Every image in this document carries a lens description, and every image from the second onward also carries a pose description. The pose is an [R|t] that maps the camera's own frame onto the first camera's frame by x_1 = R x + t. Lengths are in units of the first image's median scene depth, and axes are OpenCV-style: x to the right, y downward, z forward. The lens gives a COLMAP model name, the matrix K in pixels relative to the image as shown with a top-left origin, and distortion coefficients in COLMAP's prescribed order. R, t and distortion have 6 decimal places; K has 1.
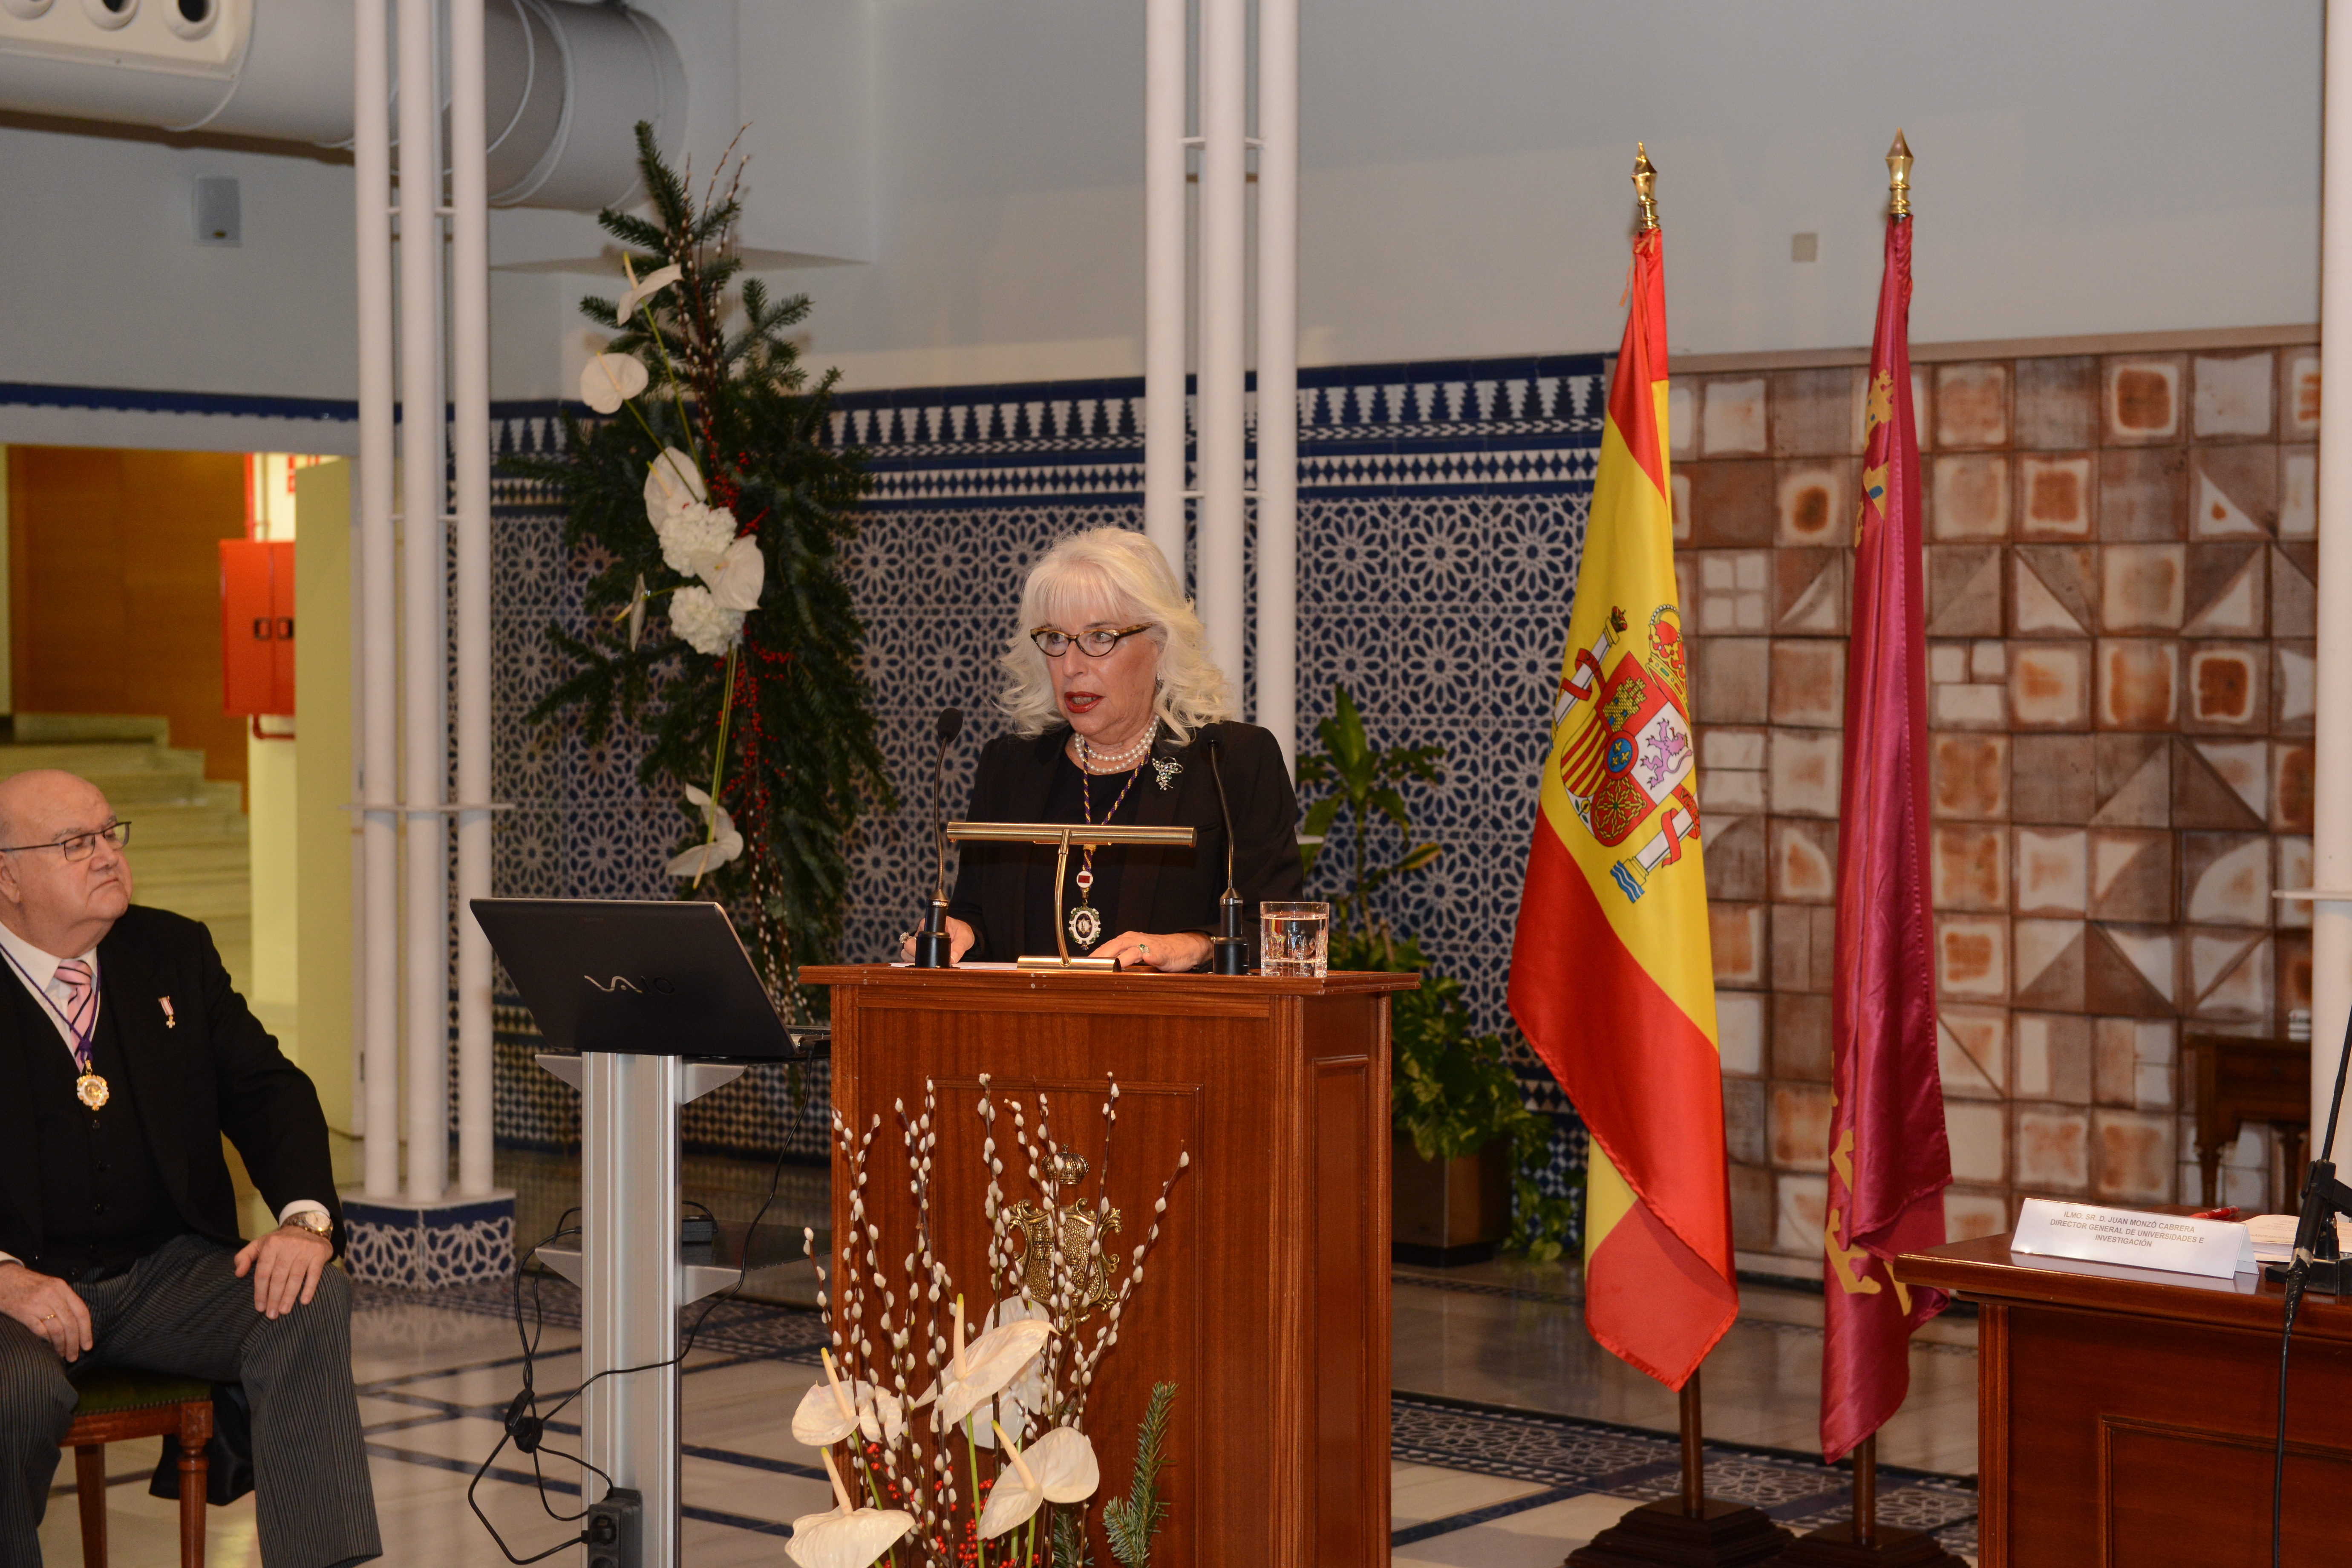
lens RADIAL K [[4263.5, 0, 1170.6], [0, 4263.5, 780.3], [0, 0, 1]] dist [0.132505, 0.000000]
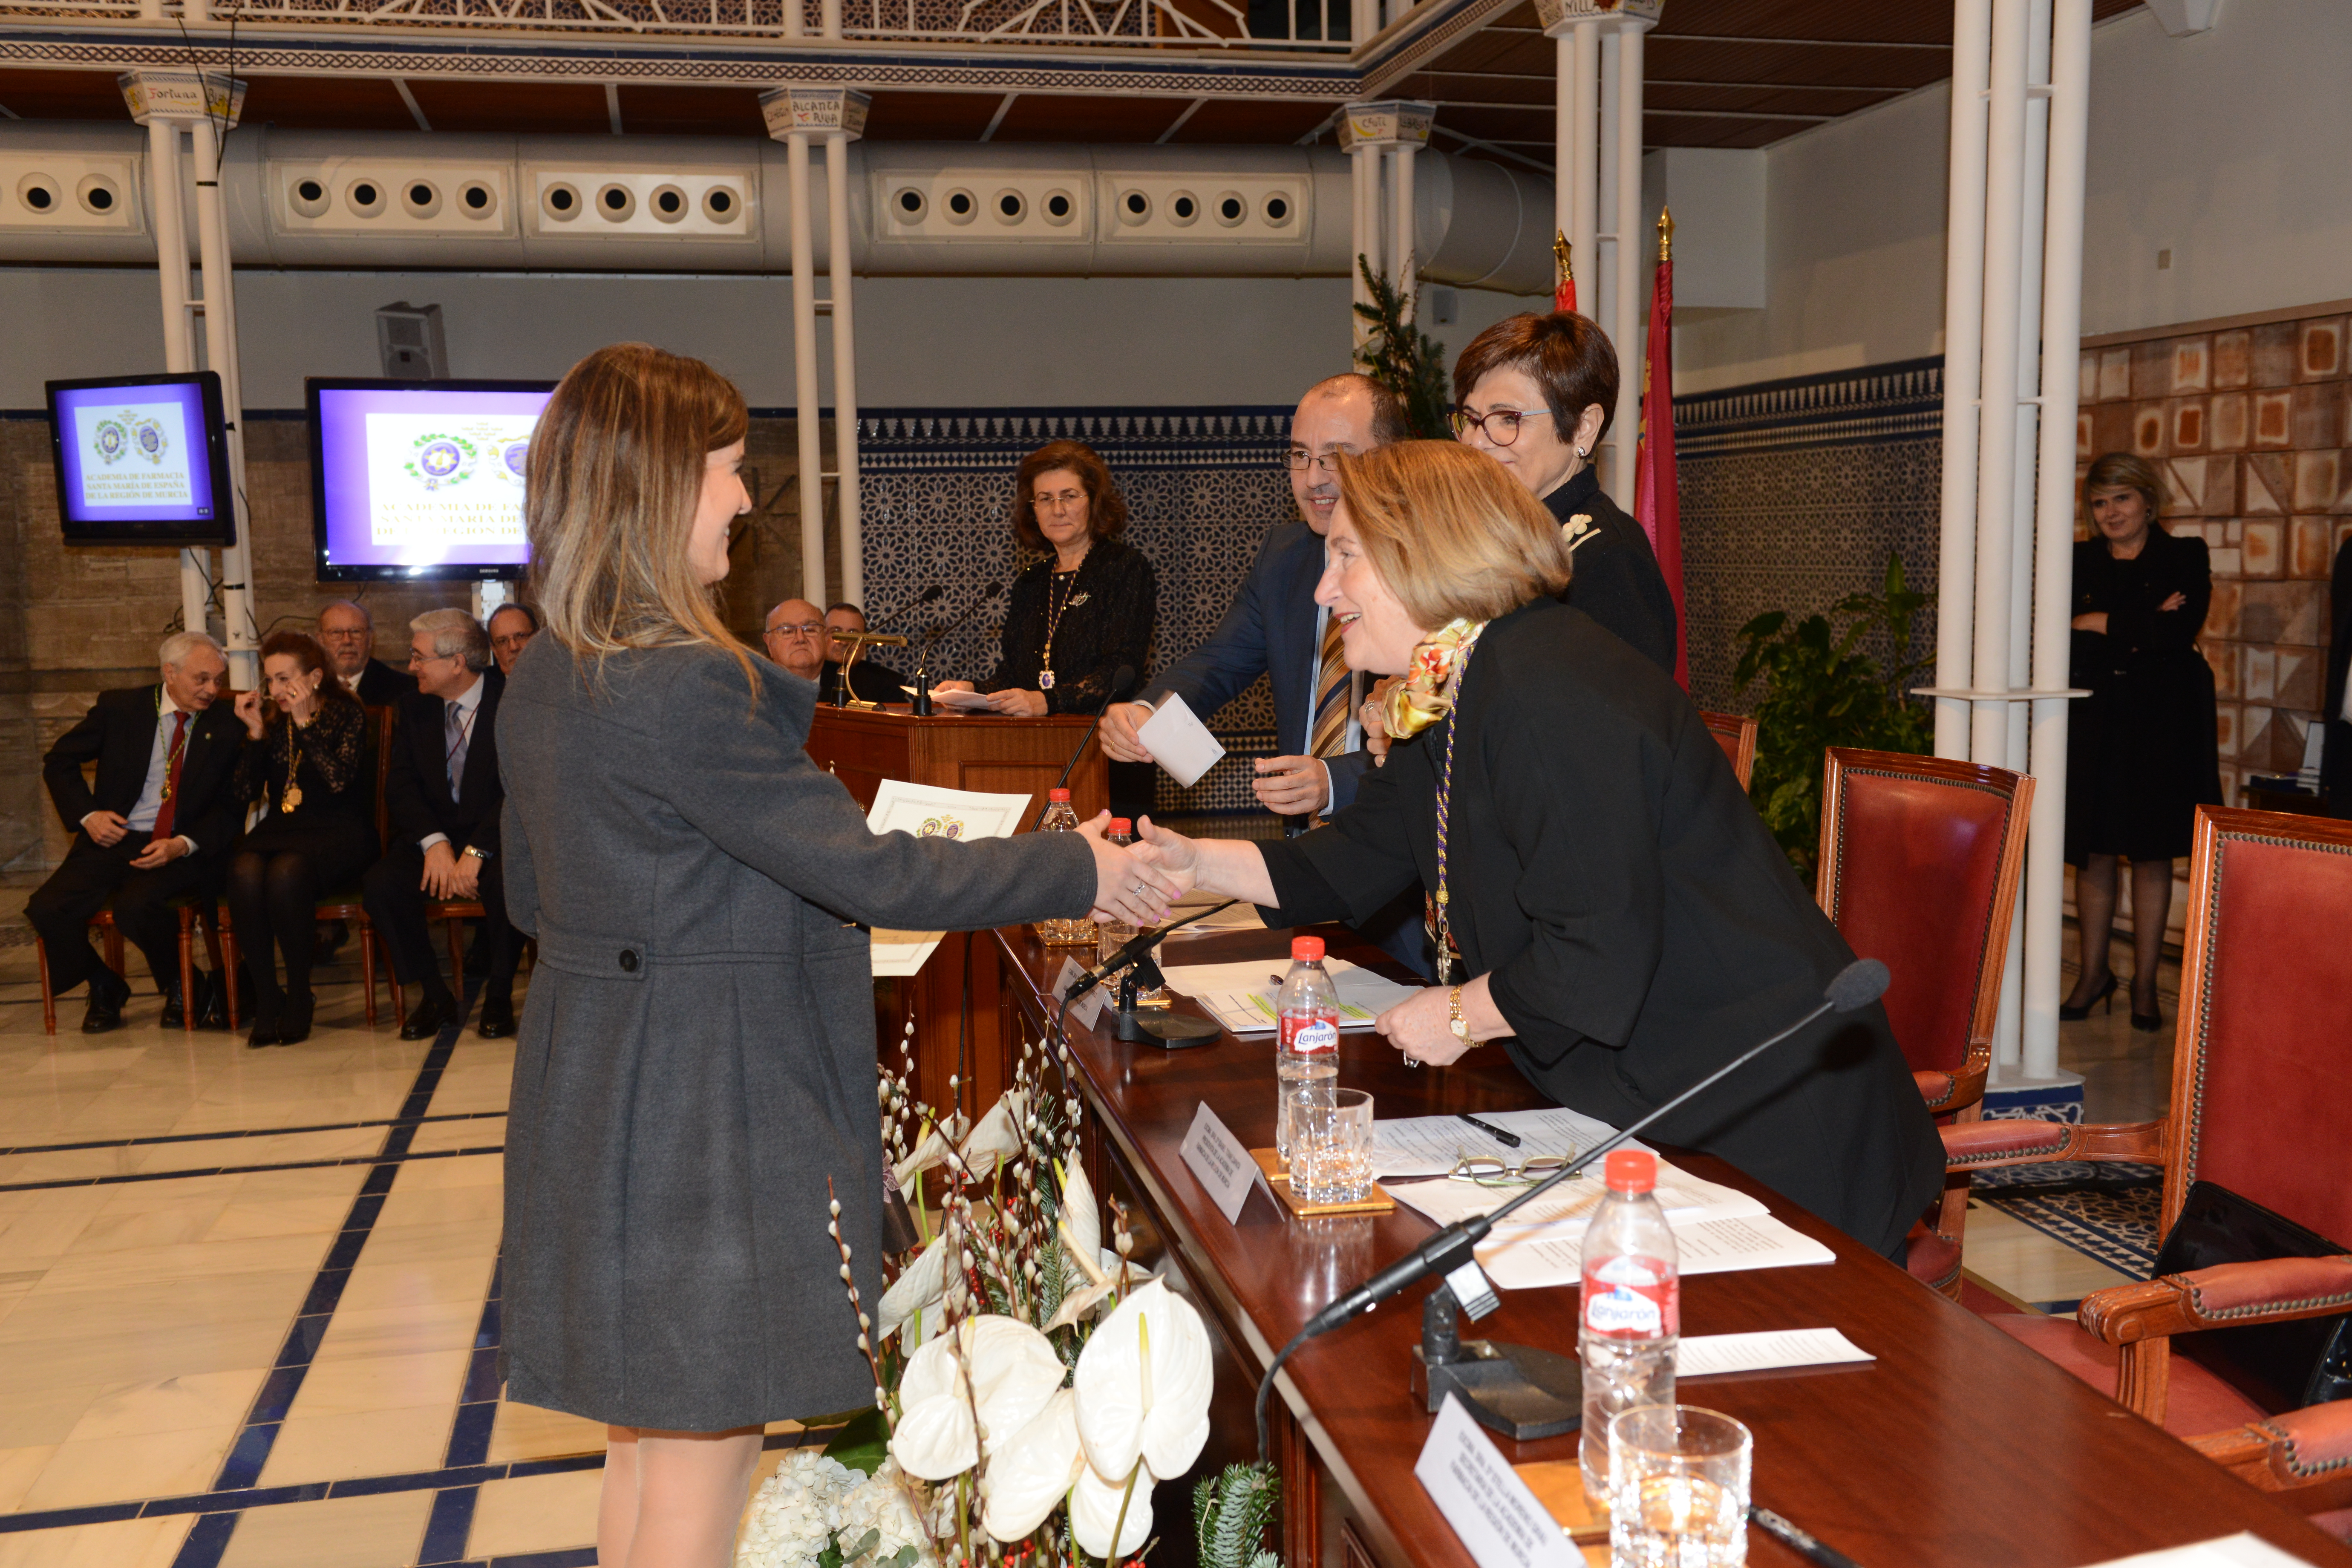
lens RADIAL K [[2279.7, 0, 1166.4], [0, 2279.7, 783.8], [0, 0, 1]] dist [0.029704, 0.000000]
pose [[0.795879, 0.051891, -0.603228, 0.389010], [-0.003863, 0.996735, 0.080645, -0.003657], [0.605444, -0.061853, 0.793481, 0.138313]]
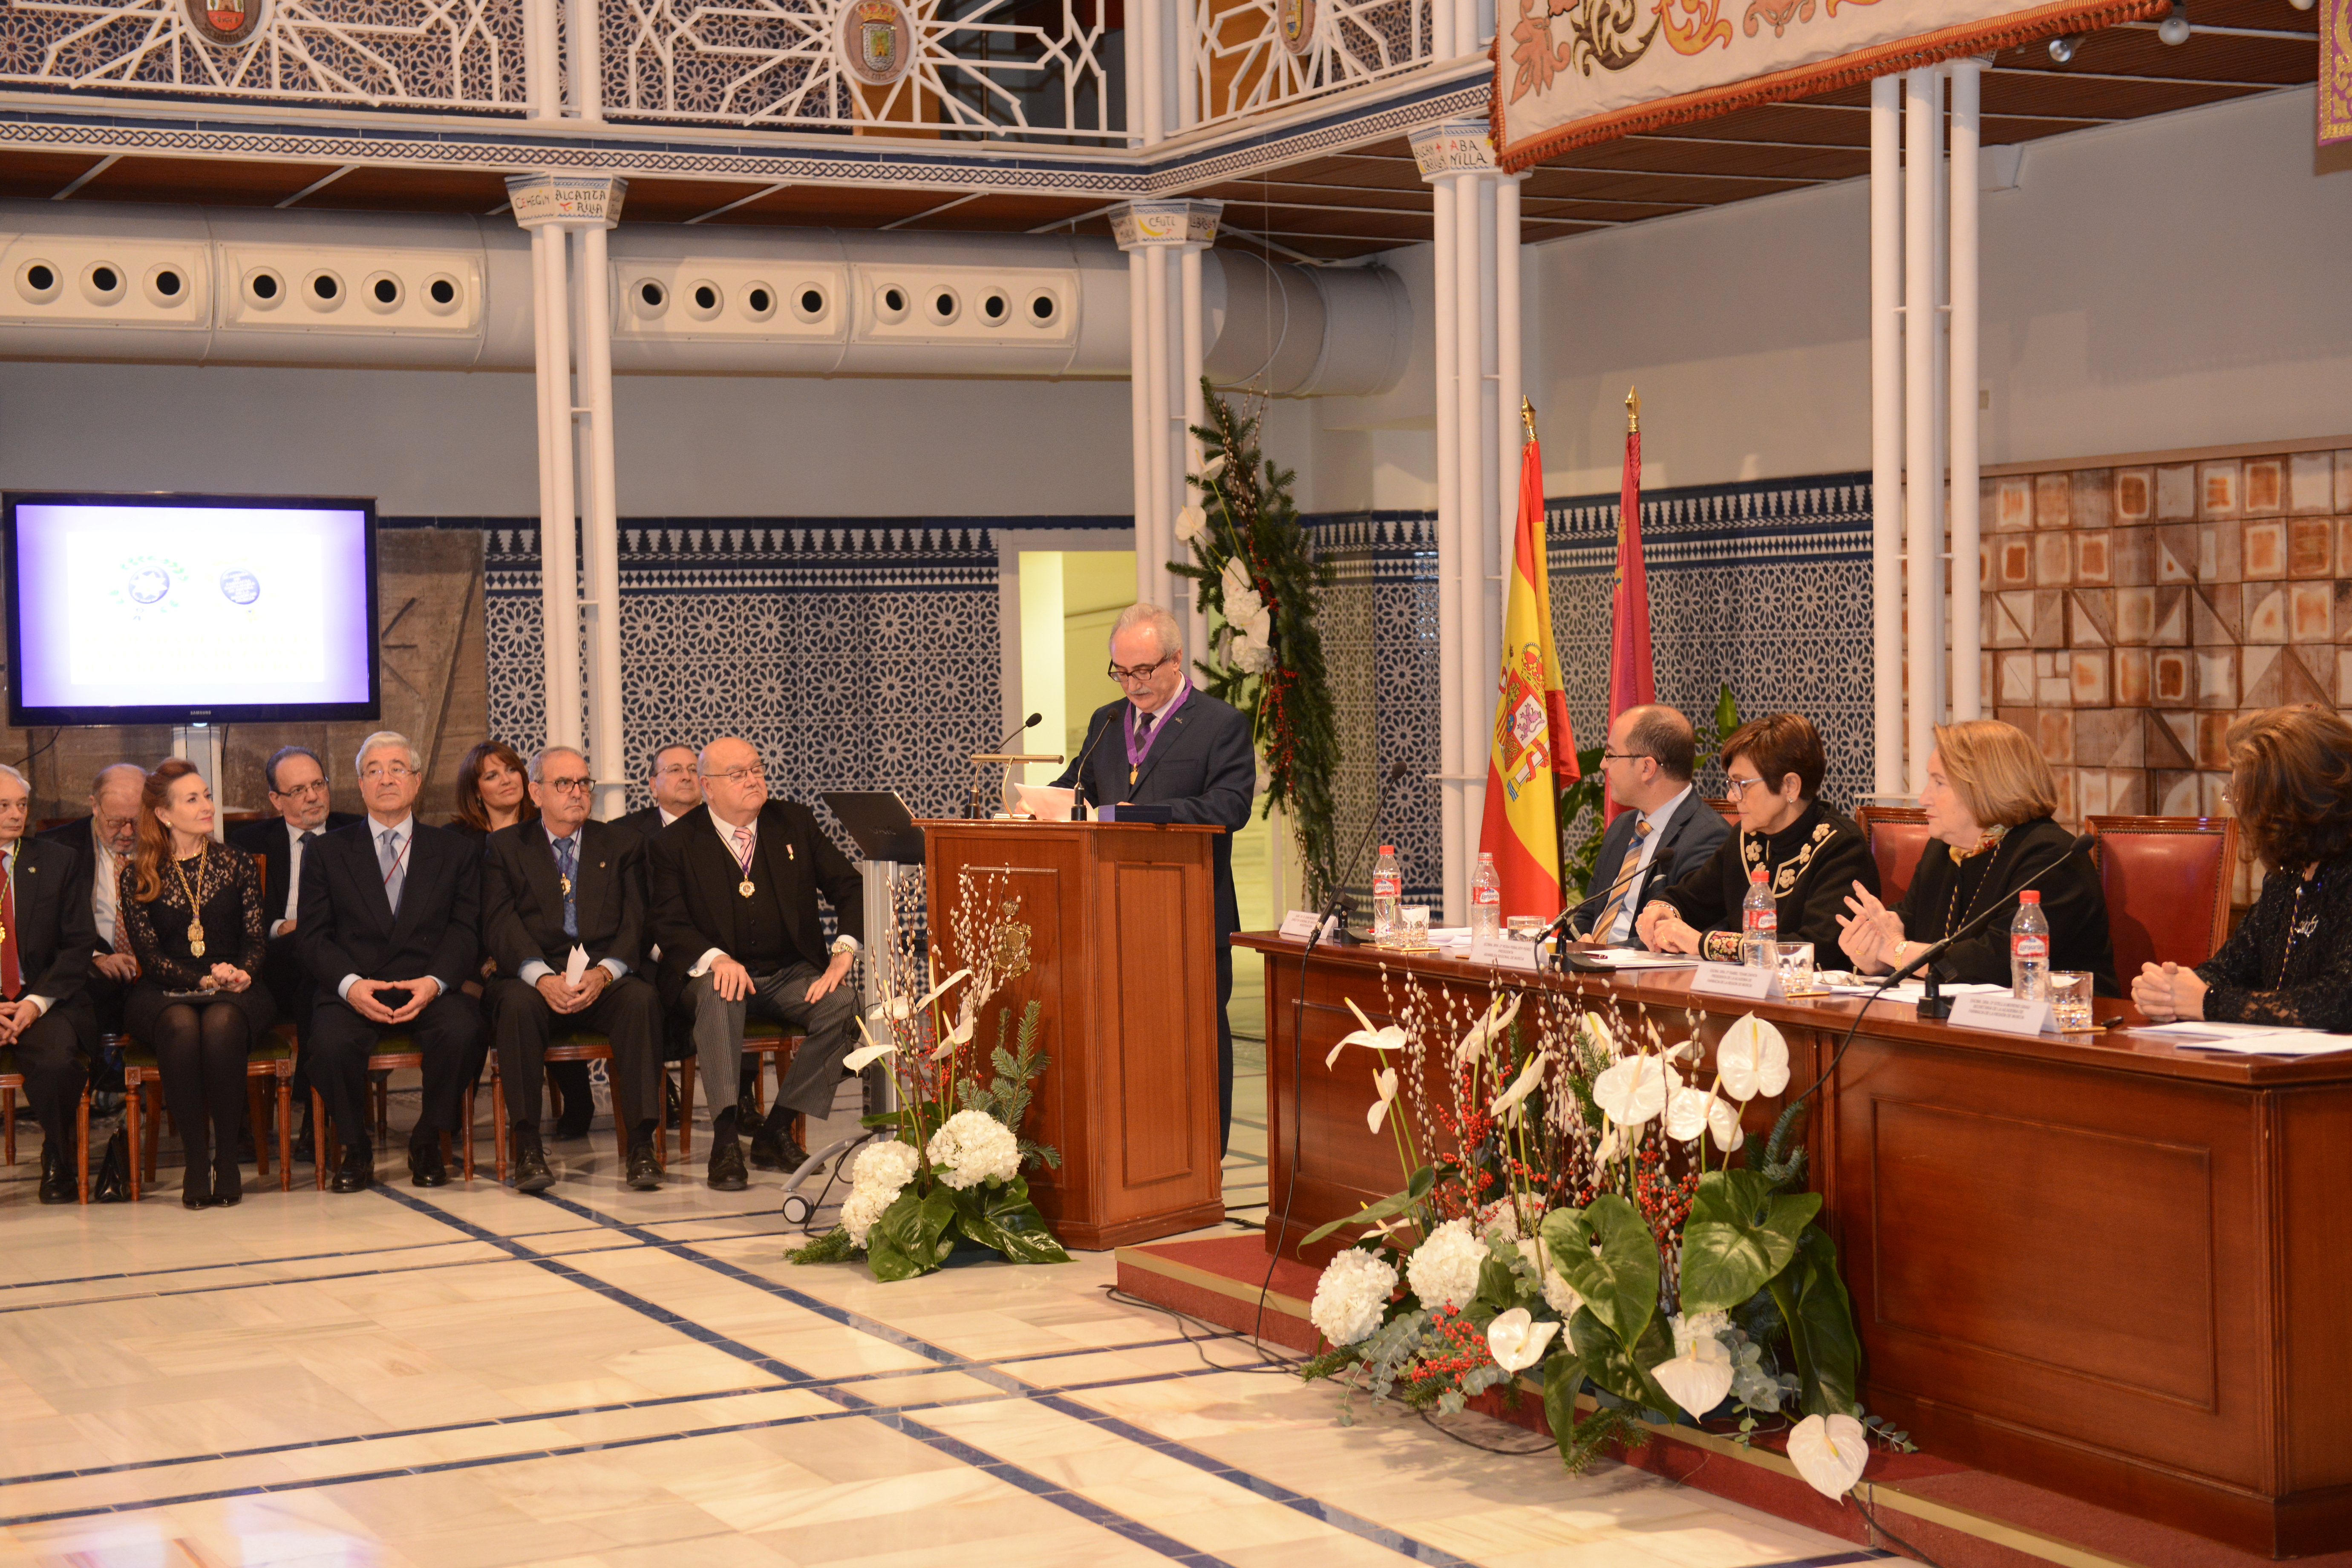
lens RADIAL K [[3887.2, 0, 1168.2], [0, 3887.2, 791.5], [0, 0, 1]] dist [0.136600, 0.000000]
pose [[0.919950, -0.005064, -0.392004, 0.460167], [0.006714, 0.999973, 0.002838, 0.013192], [0.391979, -0.005243, 0.919959, -0.456852]]
